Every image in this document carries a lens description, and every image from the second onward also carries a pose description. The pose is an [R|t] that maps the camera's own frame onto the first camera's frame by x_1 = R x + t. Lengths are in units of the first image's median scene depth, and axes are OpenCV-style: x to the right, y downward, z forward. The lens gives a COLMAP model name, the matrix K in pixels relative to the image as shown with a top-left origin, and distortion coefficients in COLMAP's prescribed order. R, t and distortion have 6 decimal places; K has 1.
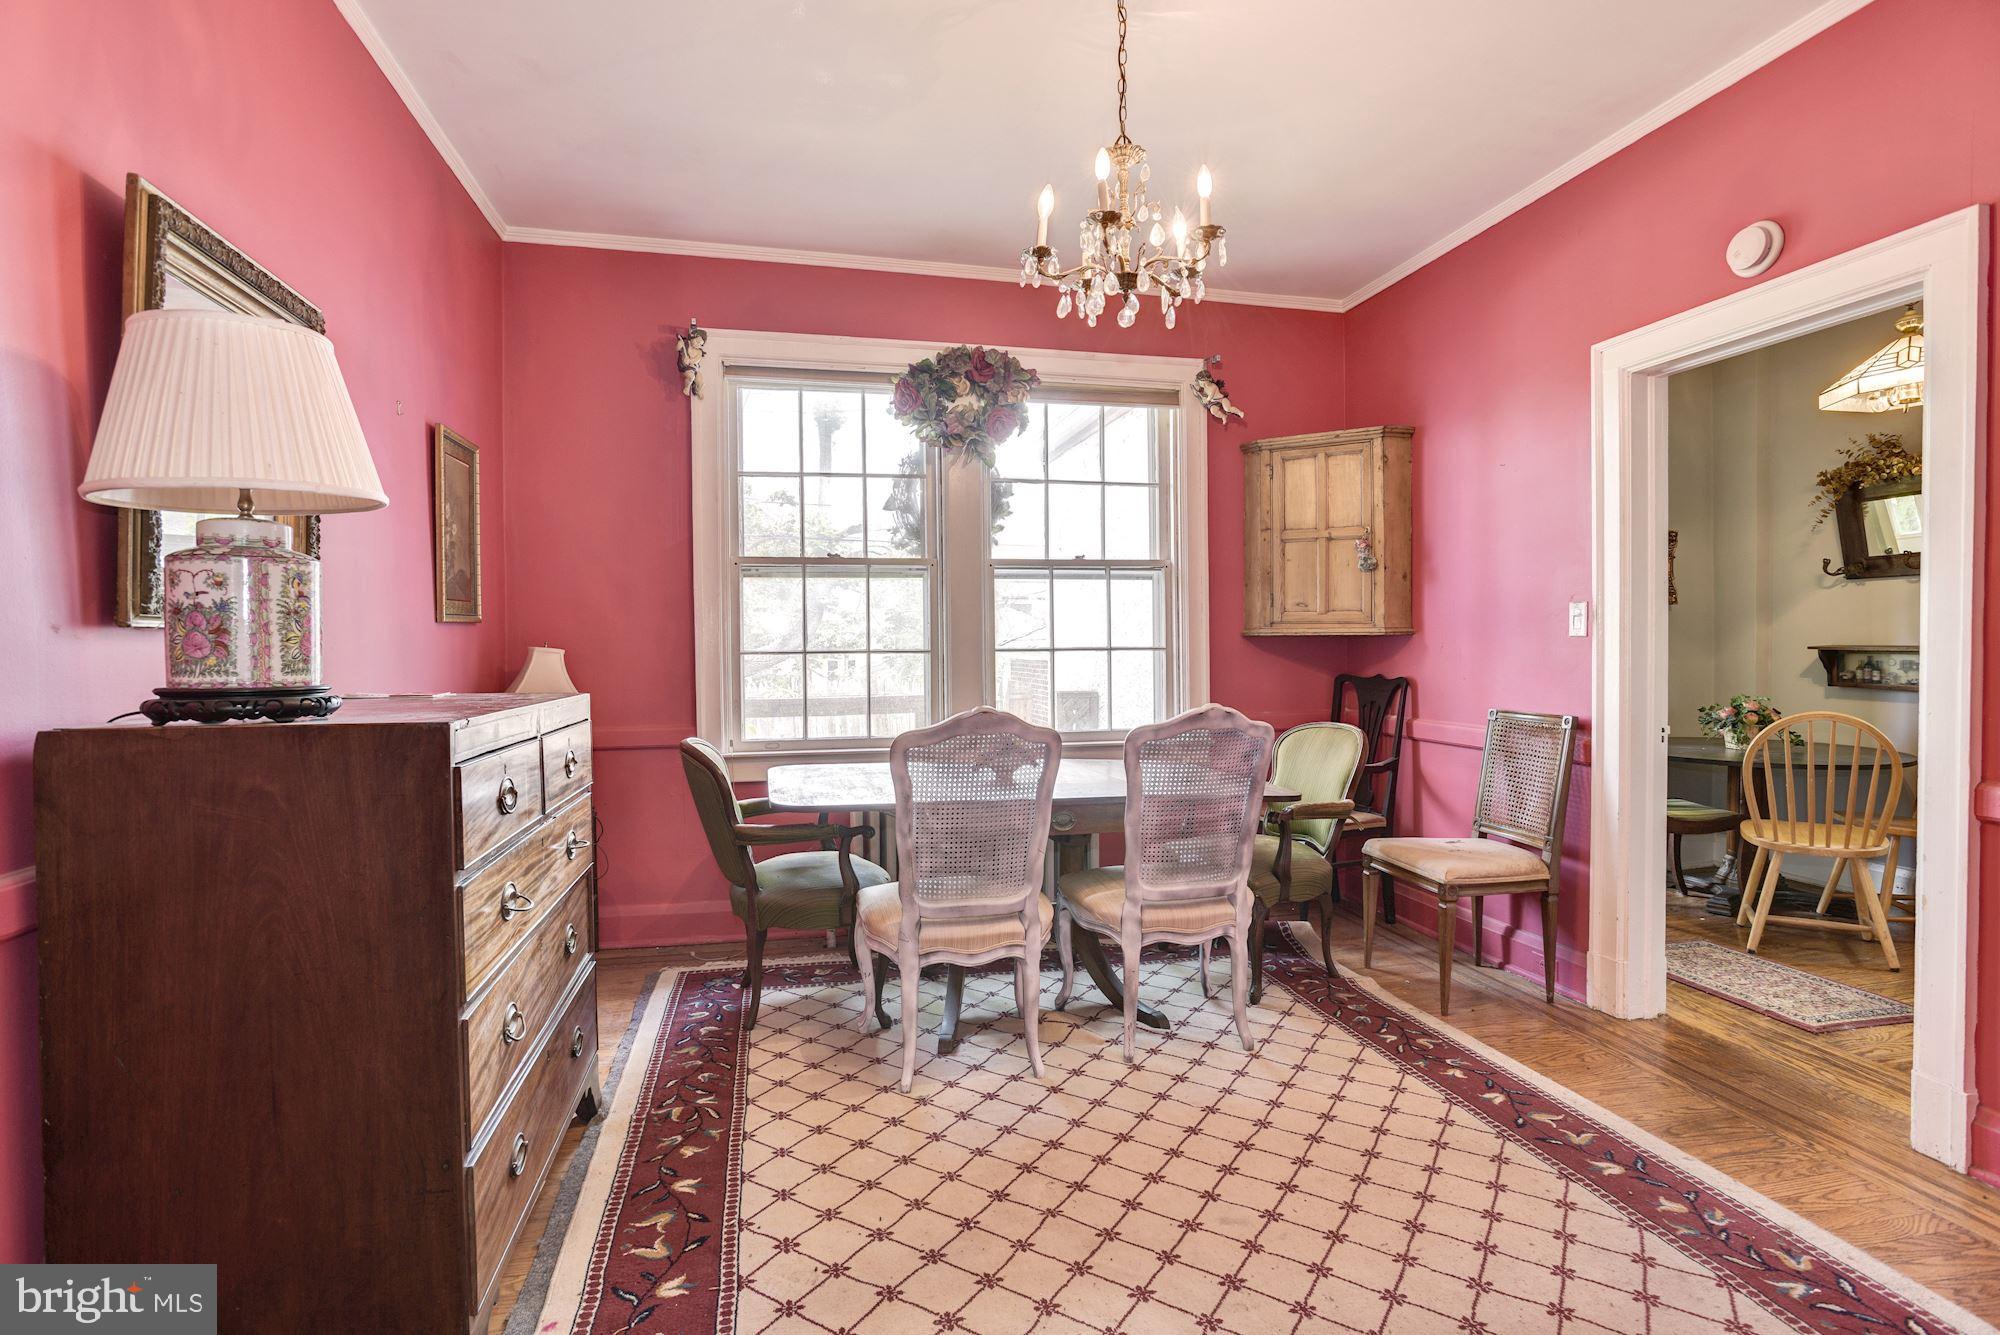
lens RADIAL K [[959.7, 0, 997.4], [0, 959.7, 667.5], [0, 0, 1]] dist [-0.052633, 0.025121]
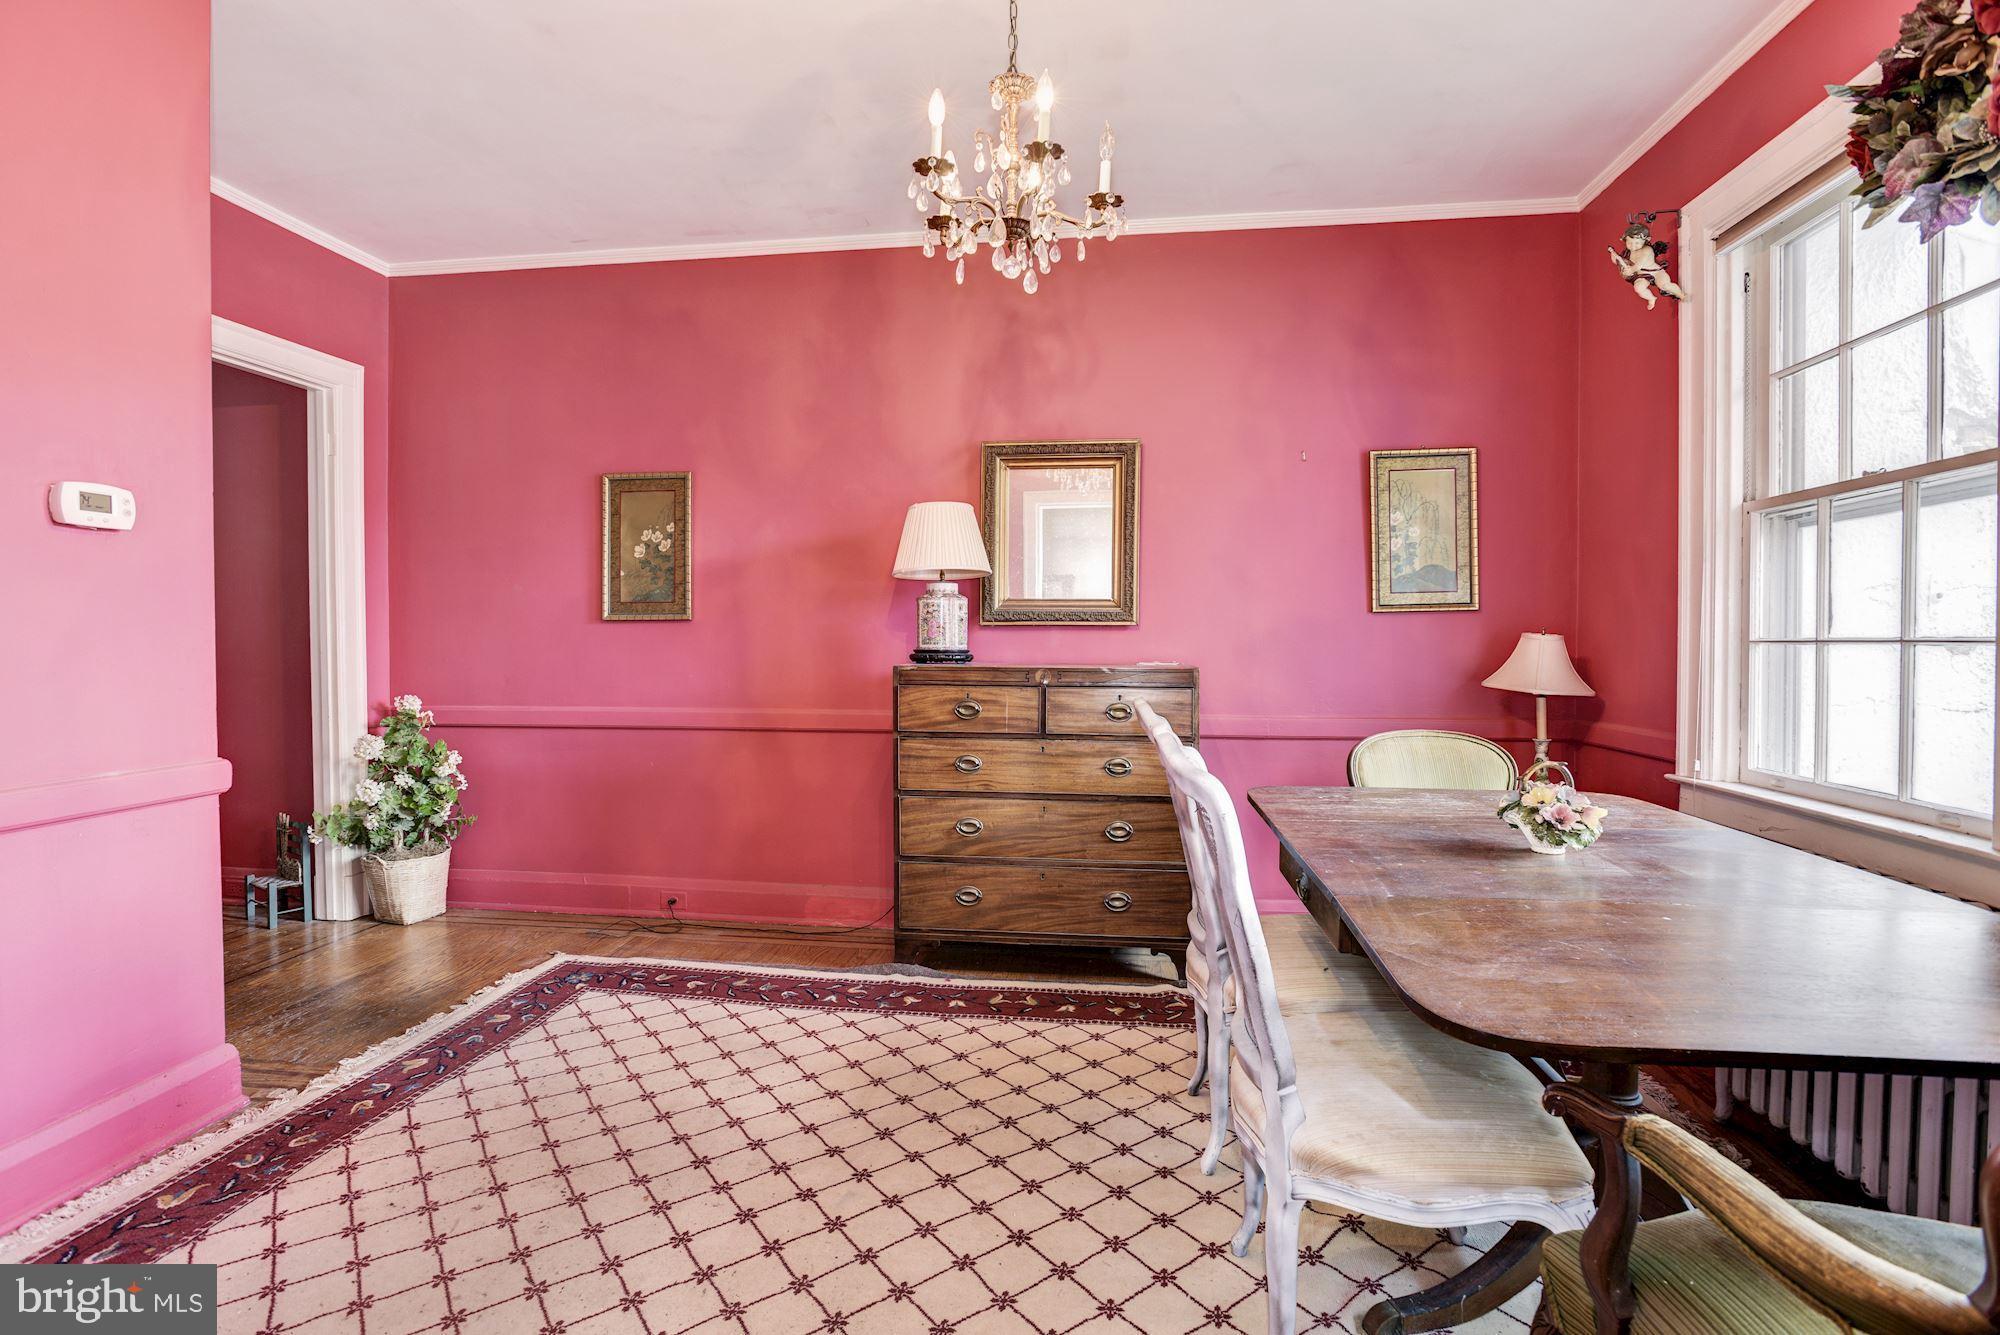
lens RADIAL K [[959.7, 0, 997.4], [0, 959.7, 667.5], [0, 0, 1]] dist [-0.052633, 0.025121]
pose [[-0.341059, 0.033637, -0.939440, 0.544861], [-0.019691, 0.998885, 0.042915, -0.015007], [0.939836, 0.033135, -0.340016, 0.712382]]
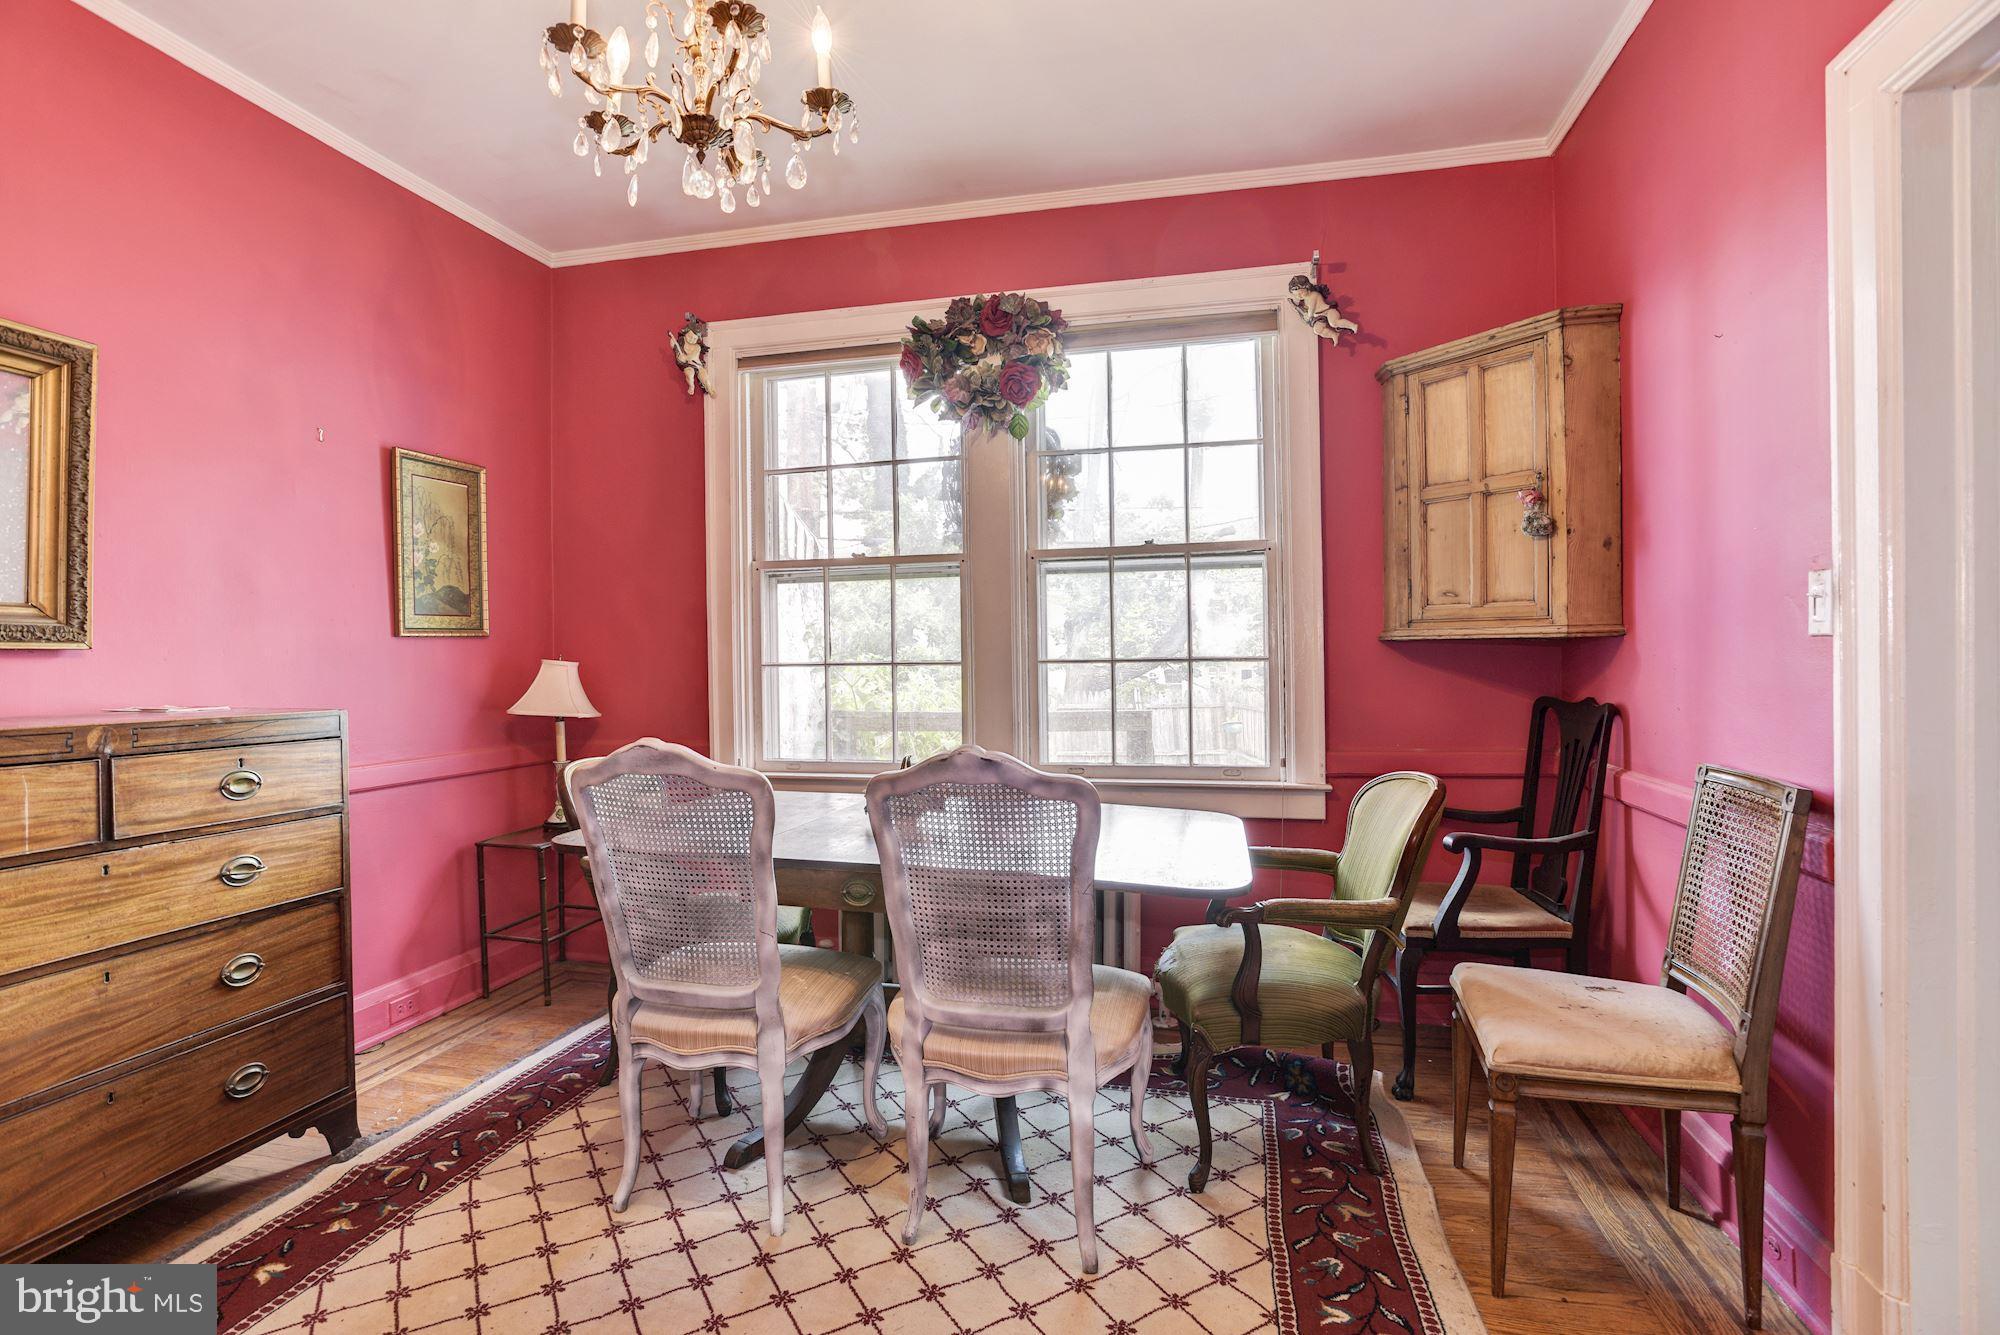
lens RADIAL K [[959.7, 0, 997.4], [0, 959.7, 667.5], [0, 0, 1]] dist [-0.052633, 0.025121]
pose [[0.896360, 0.001175, -0.443326, 0.345000], [-0.005646, 0.999946, -0.008764, -0.006176], [0.443292, 0.010358, 0.896318, 0.265951]]
